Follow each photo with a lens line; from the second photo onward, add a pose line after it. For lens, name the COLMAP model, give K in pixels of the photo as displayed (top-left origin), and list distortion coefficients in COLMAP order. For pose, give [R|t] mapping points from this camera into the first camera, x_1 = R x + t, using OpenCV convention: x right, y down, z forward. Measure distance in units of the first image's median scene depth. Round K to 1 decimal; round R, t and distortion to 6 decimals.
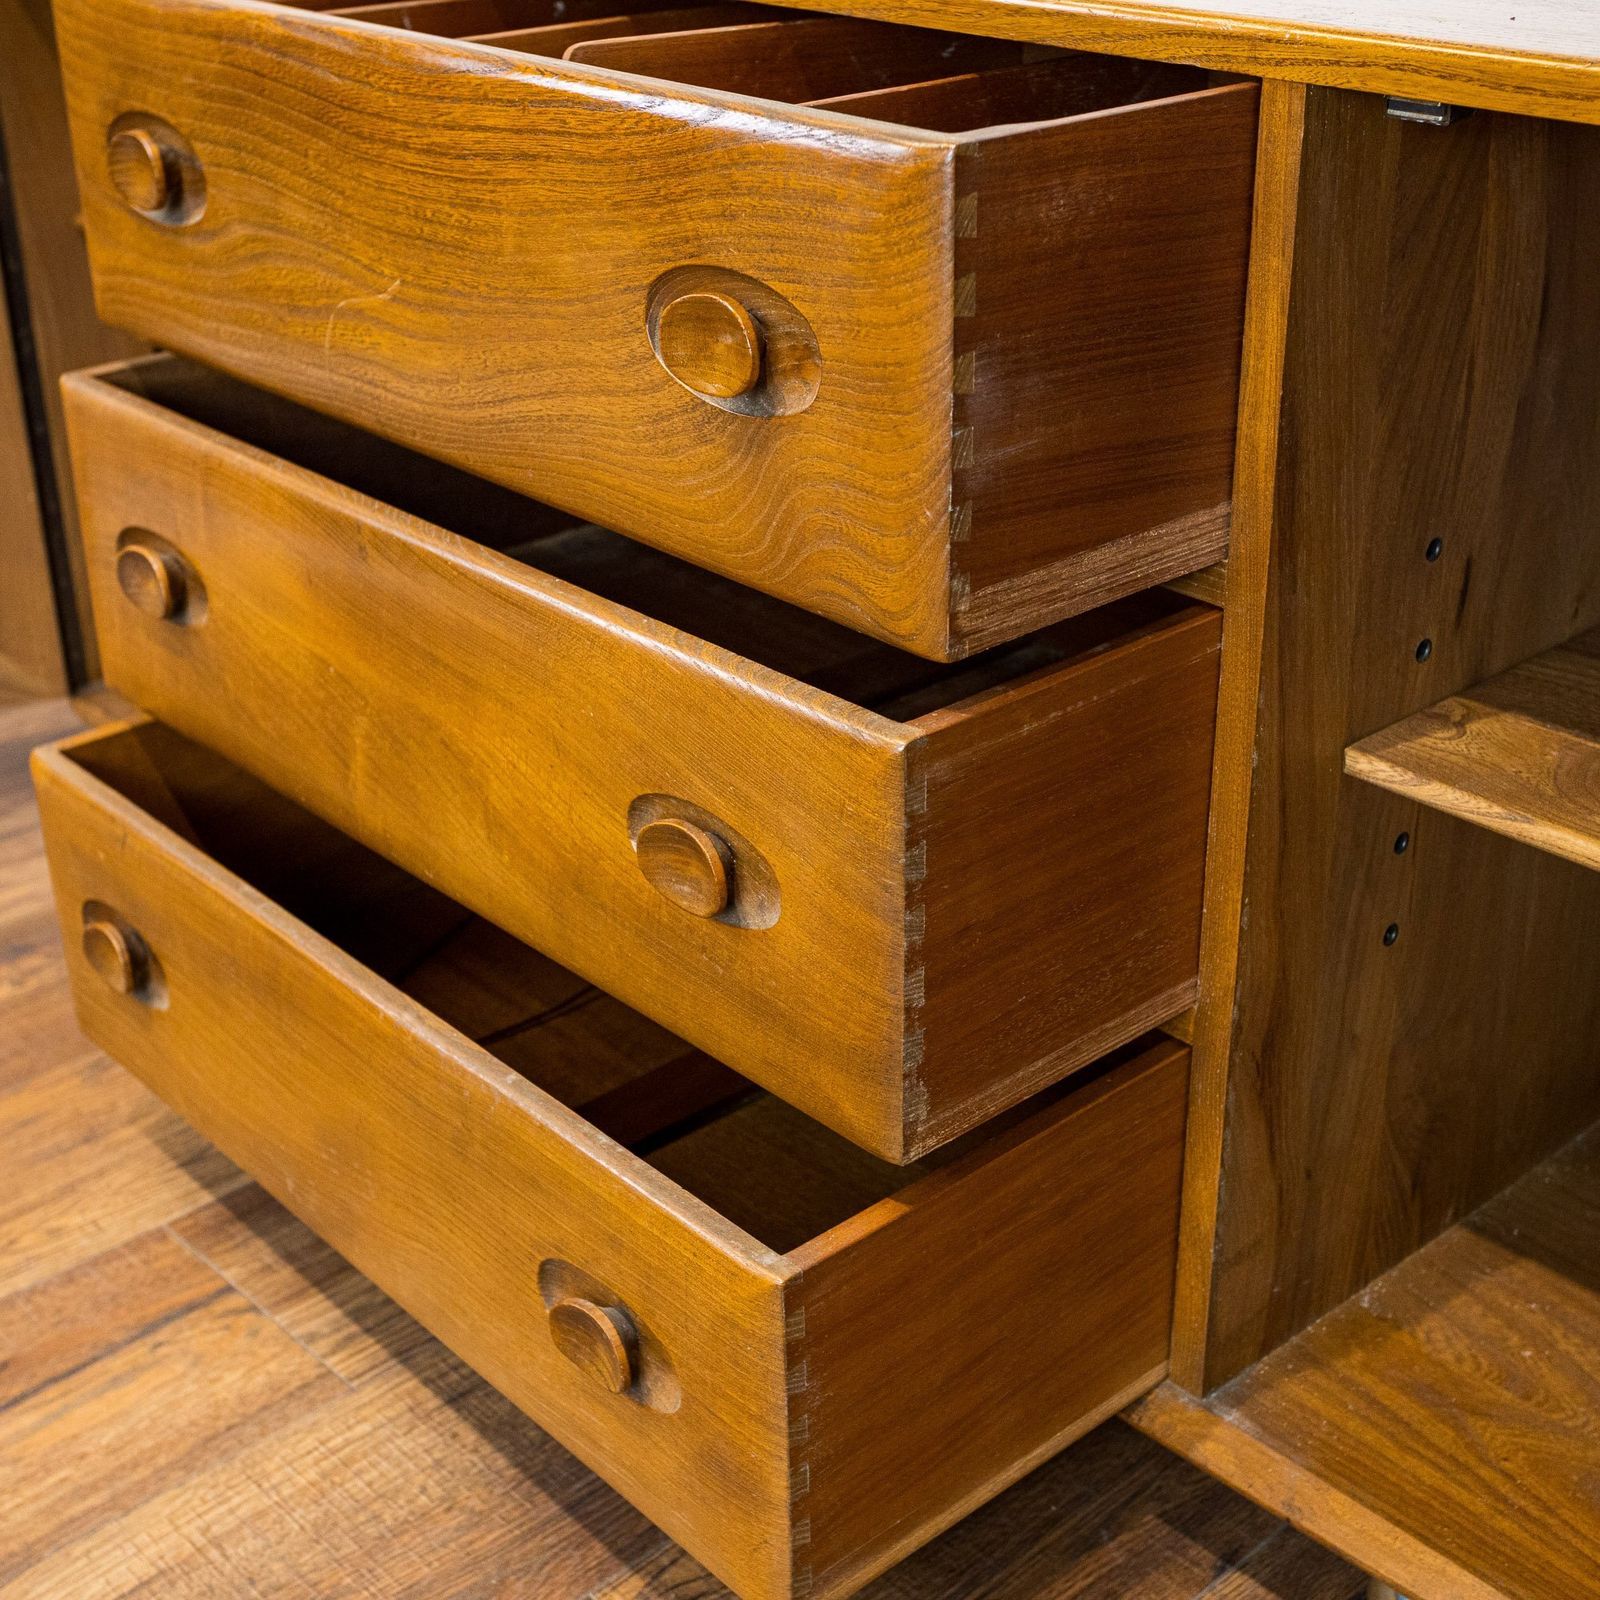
lens RADIAL K [[2409.0, 0, 800.0], [0, 2409.0, 800.0], [0, 0, 1]] dist [-0.006627, 0.058153]
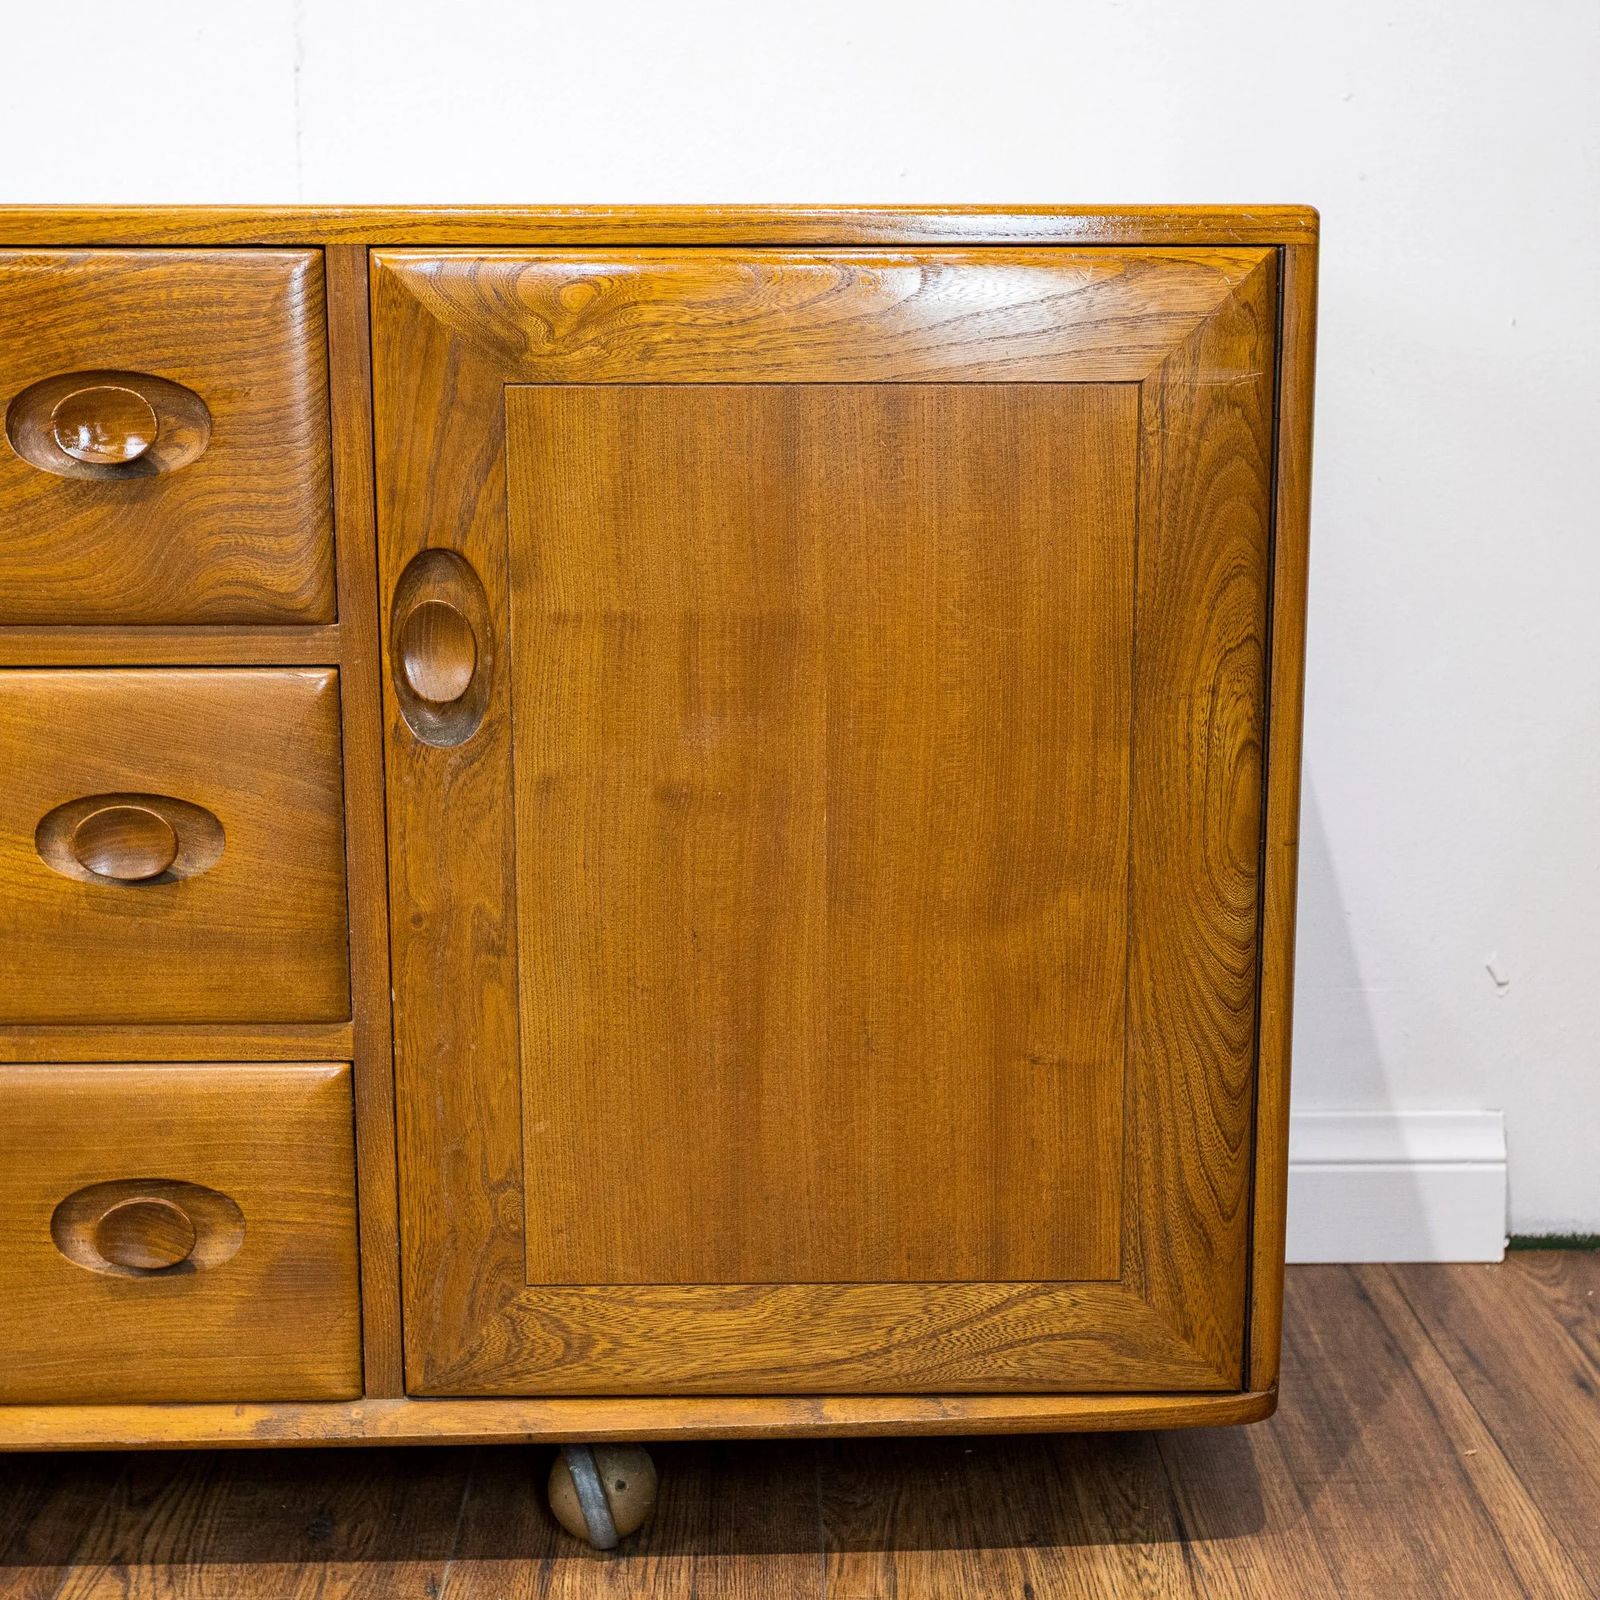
lens RADIAL K [[2609.6, 0, 800.0], [0, 2609.6, 800.0], [0, 0, 1]] dist [-0.020913, 0.146001]
pose [[0.650991, -0.130430, 0.747796, -0.804659], [0.327375, 0.937043, -0.121557, 0.275820], [-0.684862, 0.323942, 0.652706, -0.121513]]
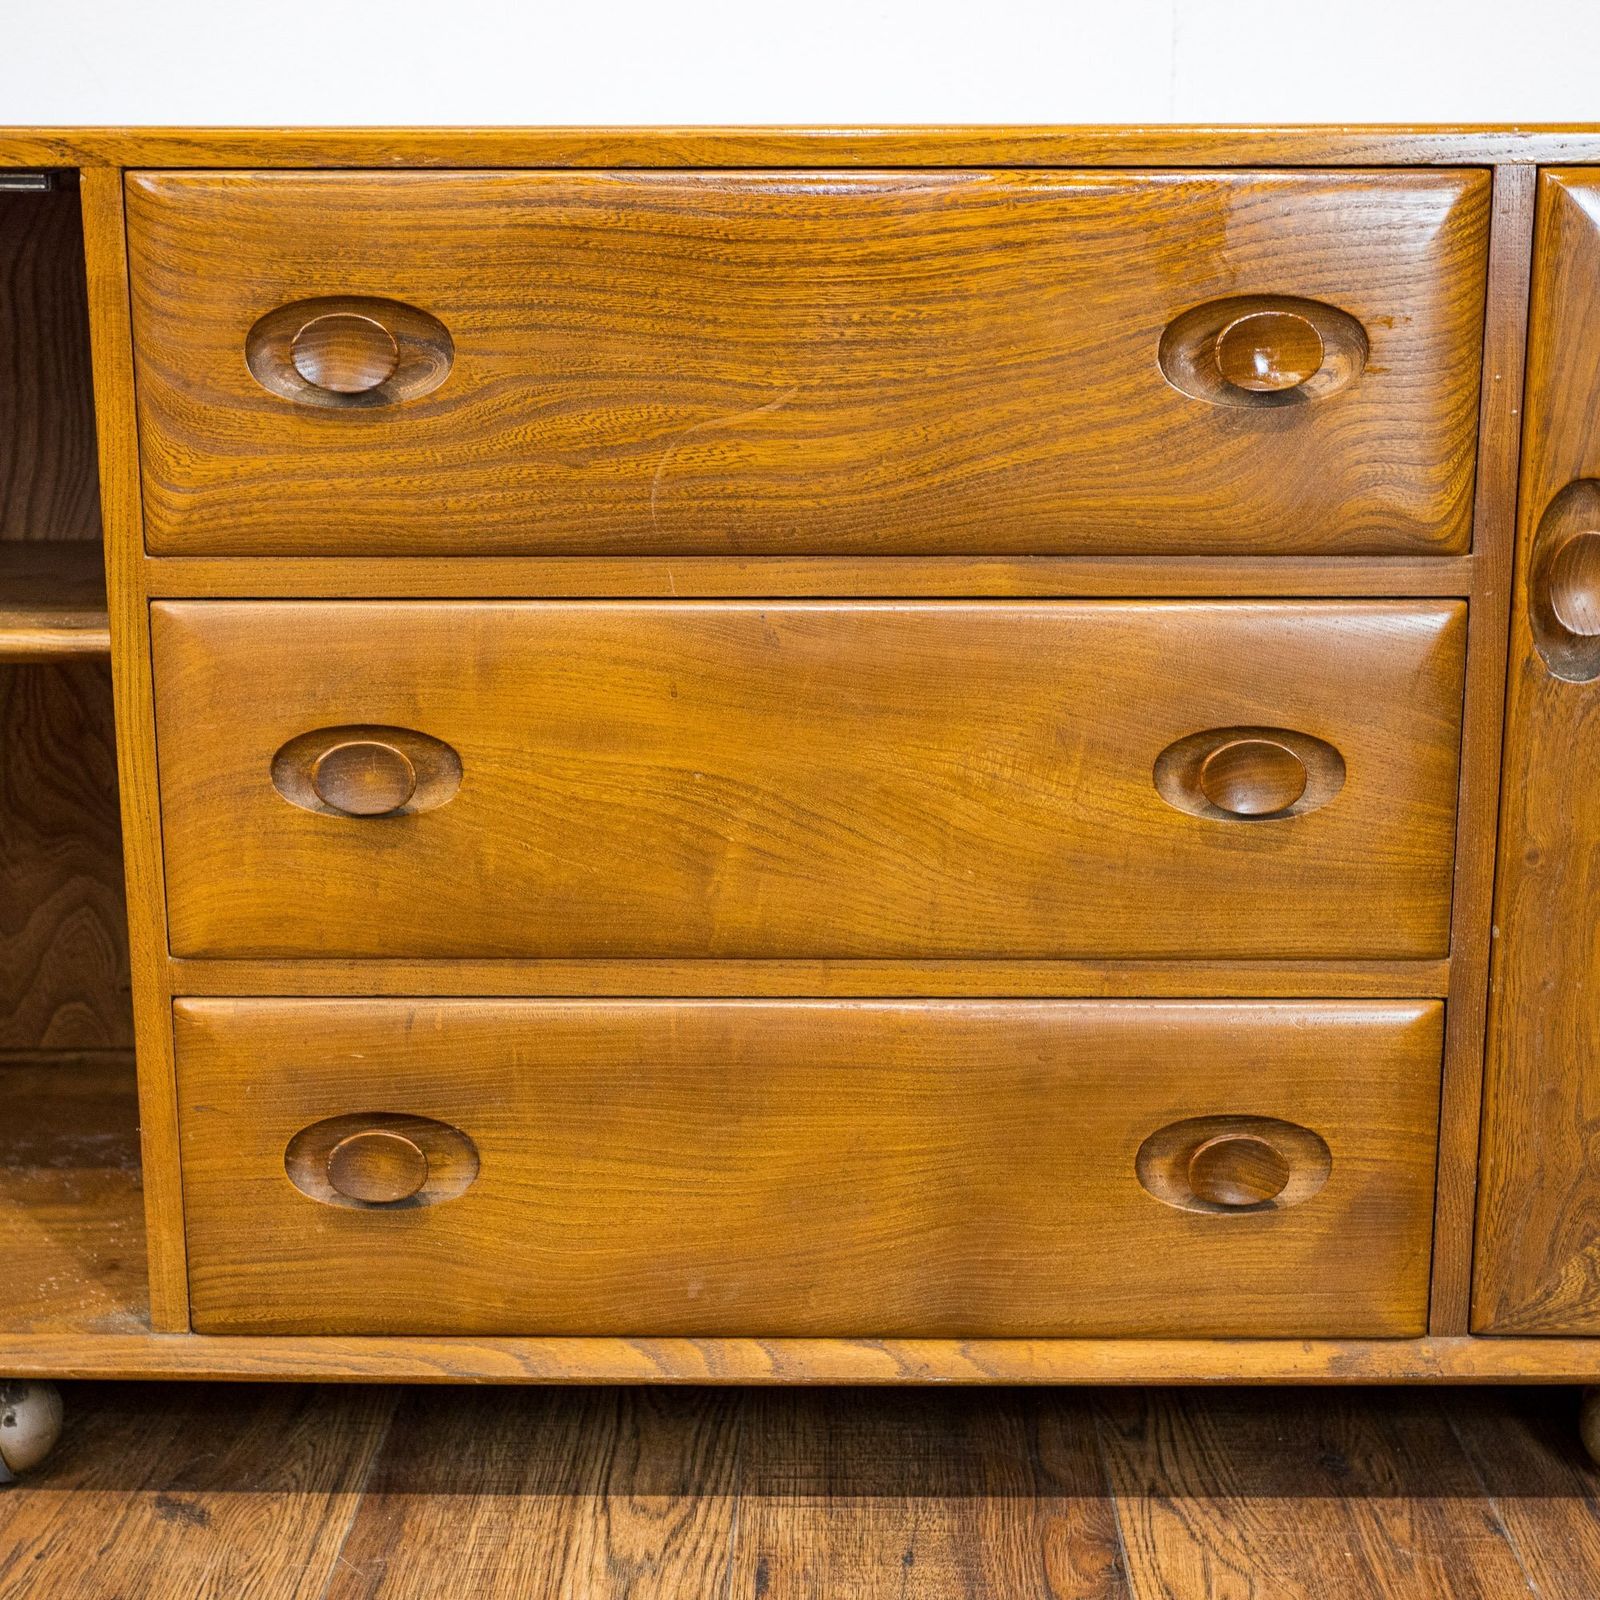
lens RADIAL K [[2609.6, 0, 800.0], [0, 2609.6, 800.0], [0, 0, 1]] dist [-0.020913, 0.146001]
pose [[0.671987, -0.156626, 0.723811, -1.141429], [0.319887, 0.942885, -0.092952, 0.080550], [-0.667912, 0.294000, 0.683709, 0.251417]]
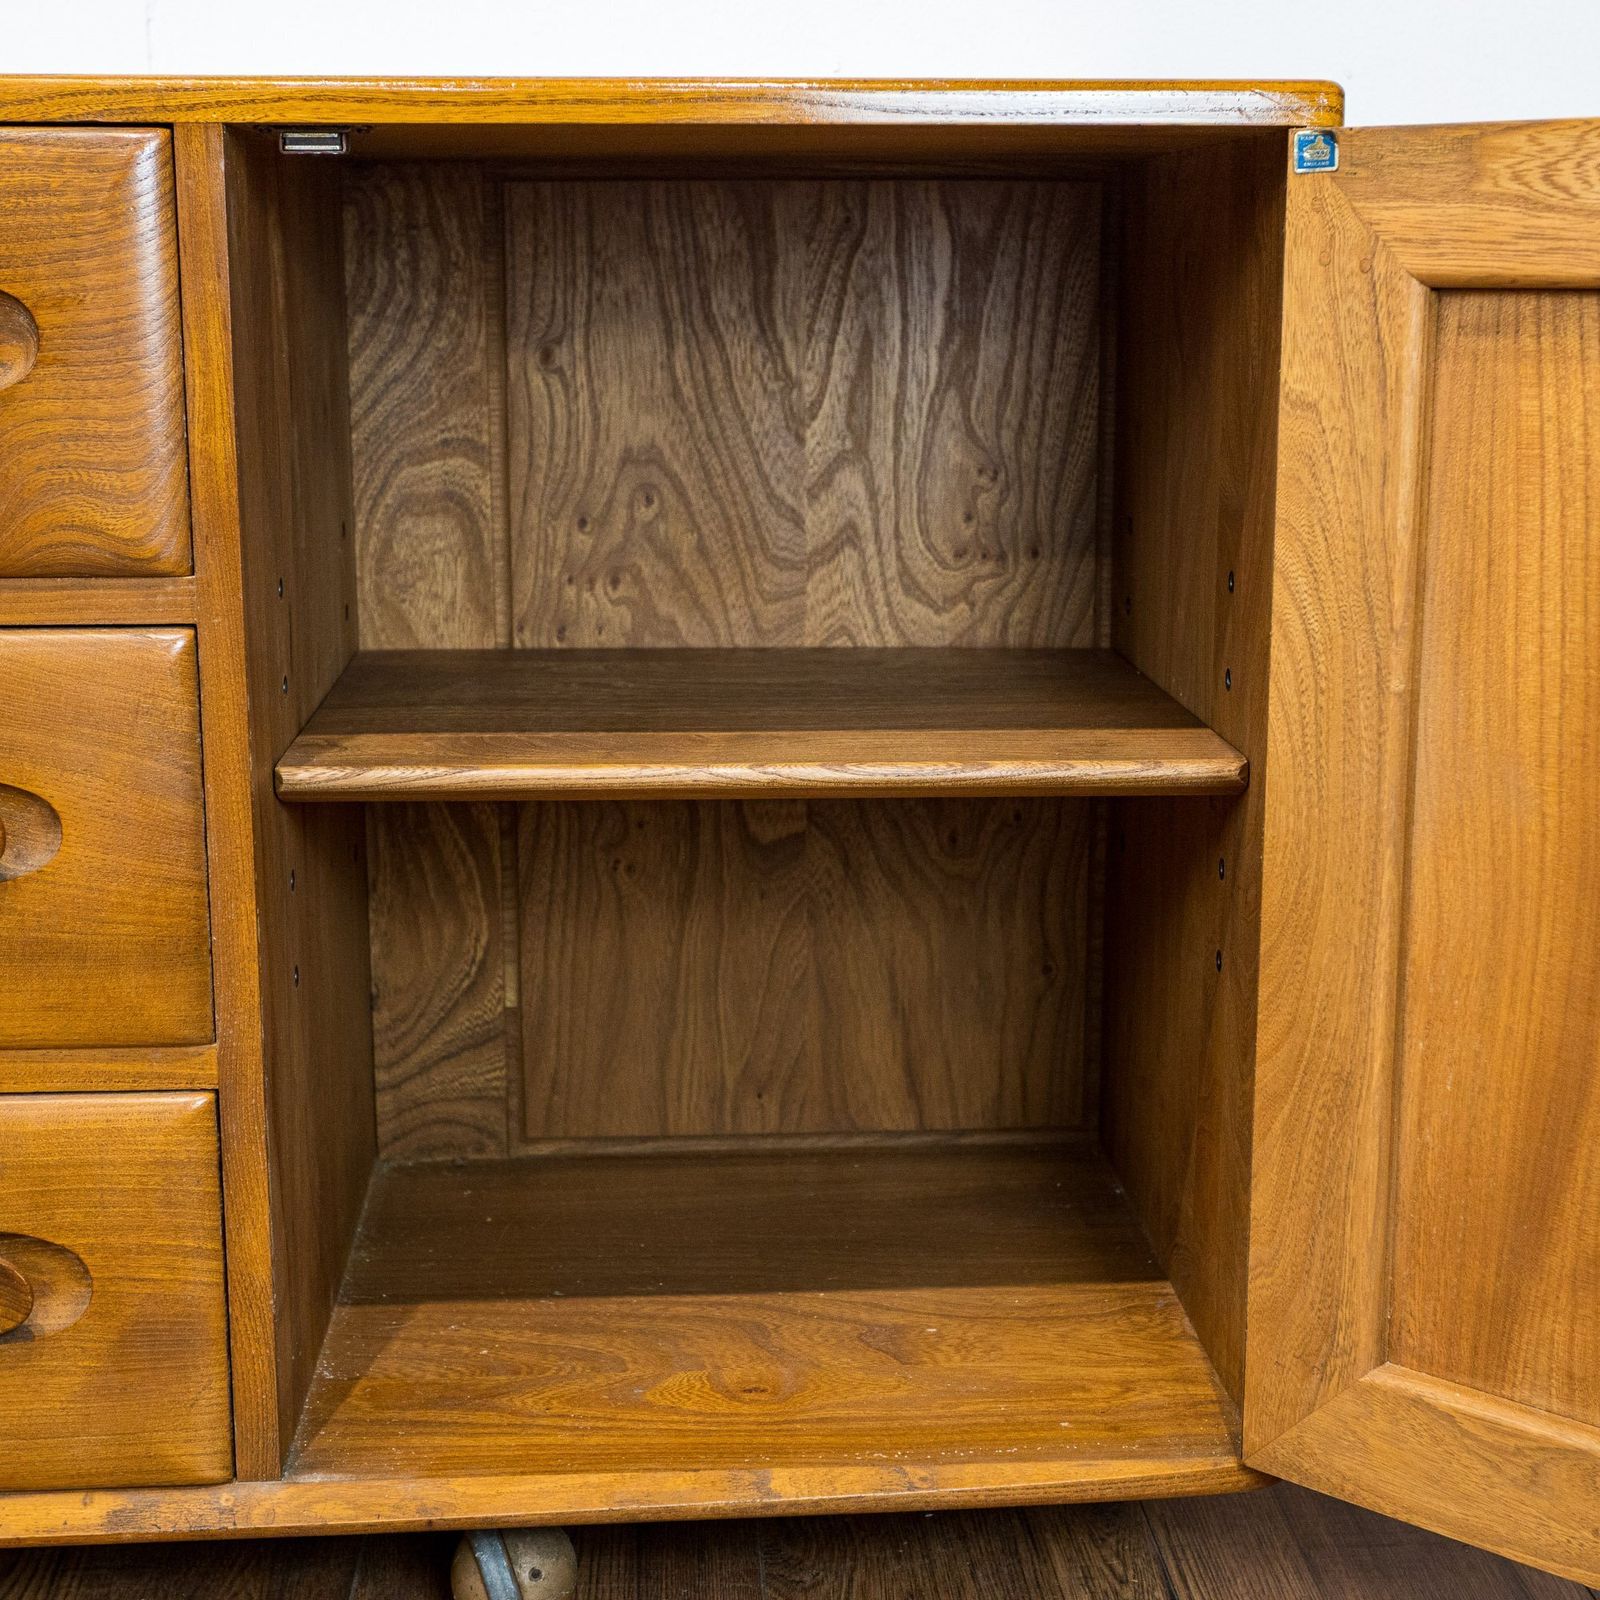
lens RADIAL K [[2609.6, 0, 800.0], [0, 2609.6, 800.0], [0, 0, 1]] dist [-0.020913, 0.146001]
pose [[0.616522, -0.143611, 0.774130, -0.674281], [0.339330, 0.935688, -0.096663, 0.240548], [-0.710462, 0.322280, 0.625603, 0.021742]]
